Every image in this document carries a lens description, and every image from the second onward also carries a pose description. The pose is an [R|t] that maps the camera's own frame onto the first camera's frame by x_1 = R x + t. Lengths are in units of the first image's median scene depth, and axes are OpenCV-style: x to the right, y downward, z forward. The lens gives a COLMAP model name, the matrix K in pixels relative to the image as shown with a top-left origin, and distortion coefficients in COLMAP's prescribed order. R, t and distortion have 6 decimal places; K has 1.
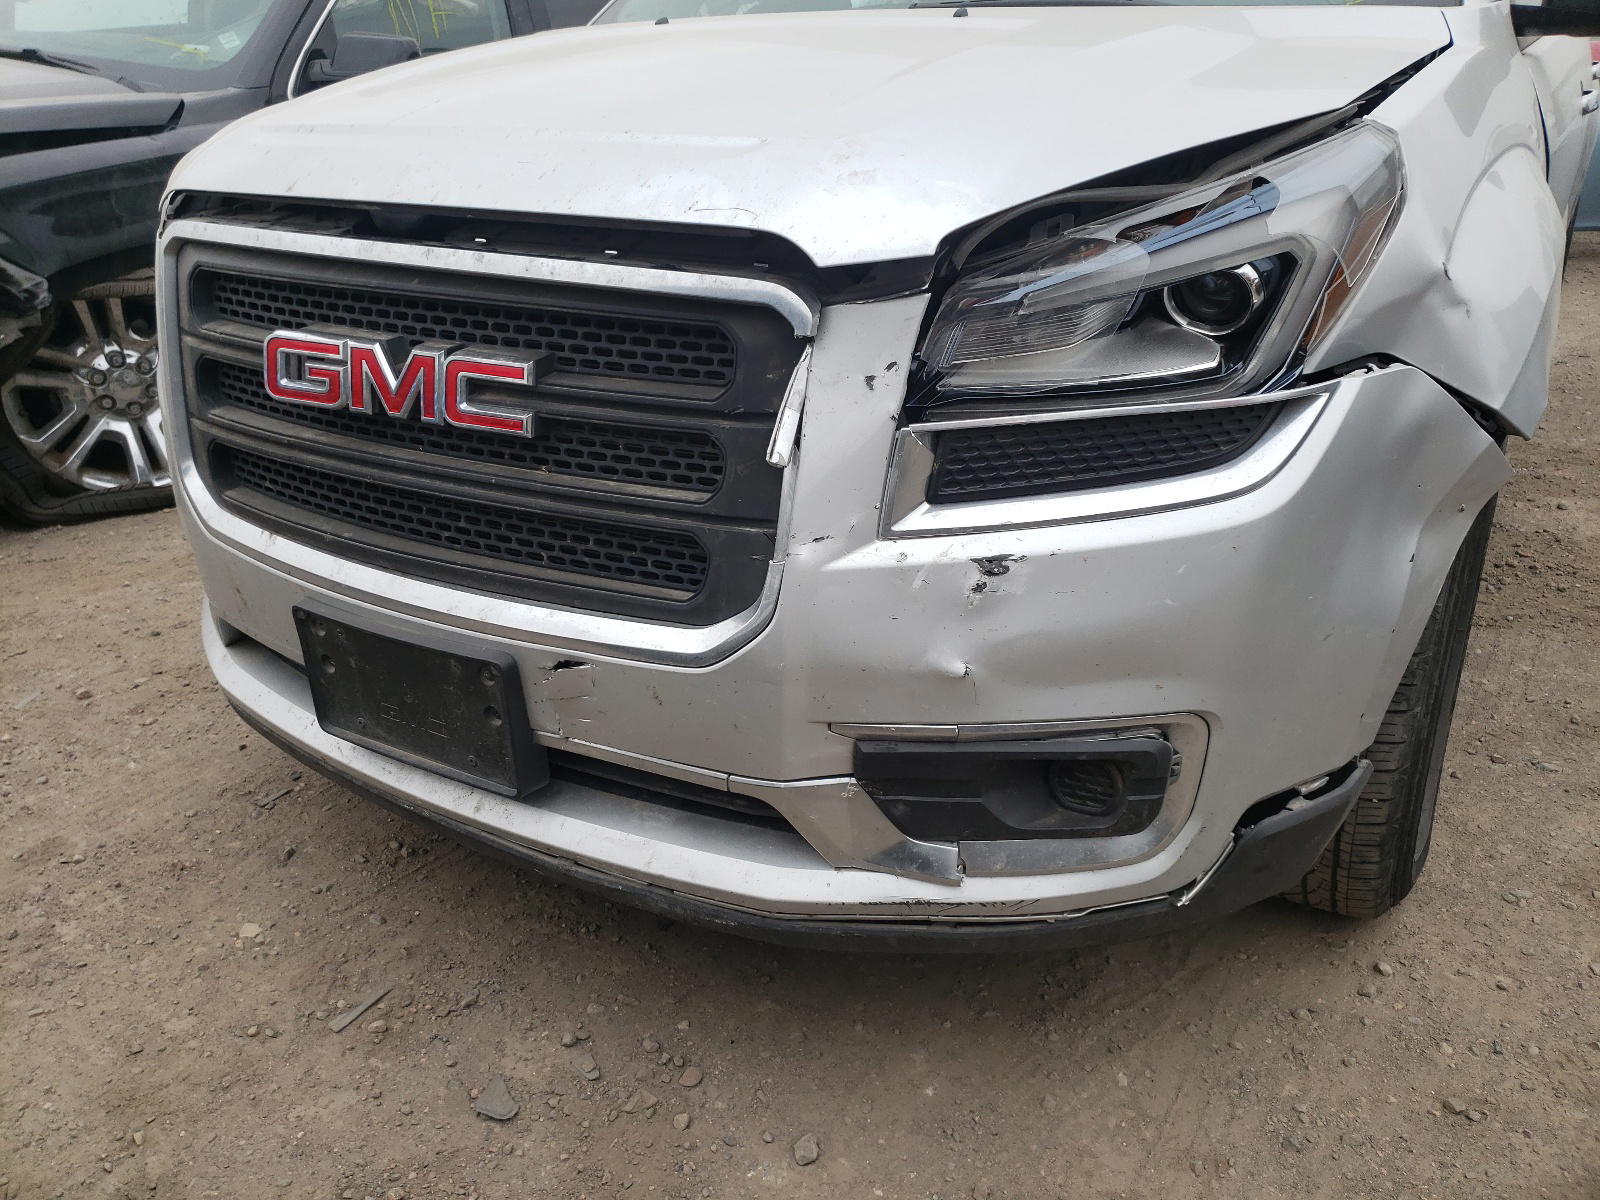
lens RADIAL K [[1233.4, 0, 800.0], [0, 1233.4, 600.0], [0, 0, 1]] dist [0.027975, -0.001219]
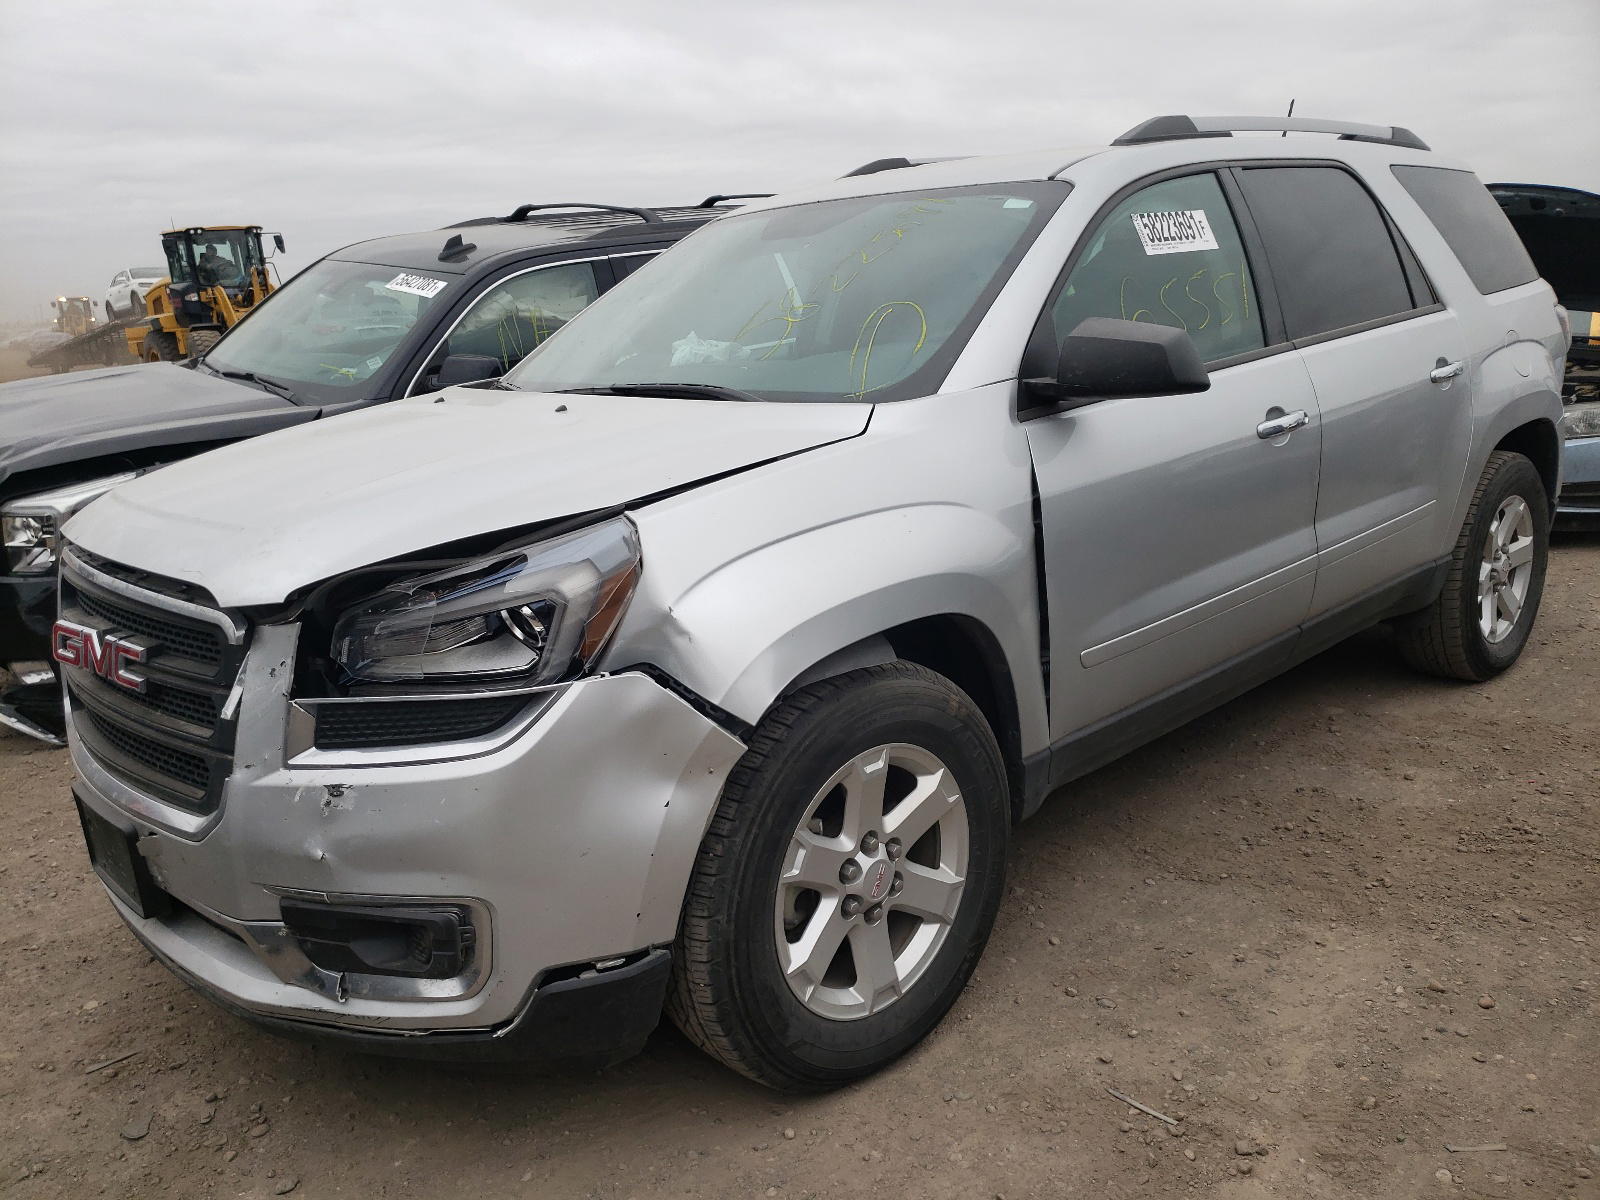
lens RADIAL K [[1210.7, 0, 800.0], [0, 1210.7, 600.0], [0, 0, 1]] dist [-0.083339, 0.062074]
pose [[0.973955, 0.027755, -0.225036, 1.002097], [-0.065036, 0.984974, -0.159990, -0.057216], [0.217214, 0.170459, 0.961125, -0.362944]]
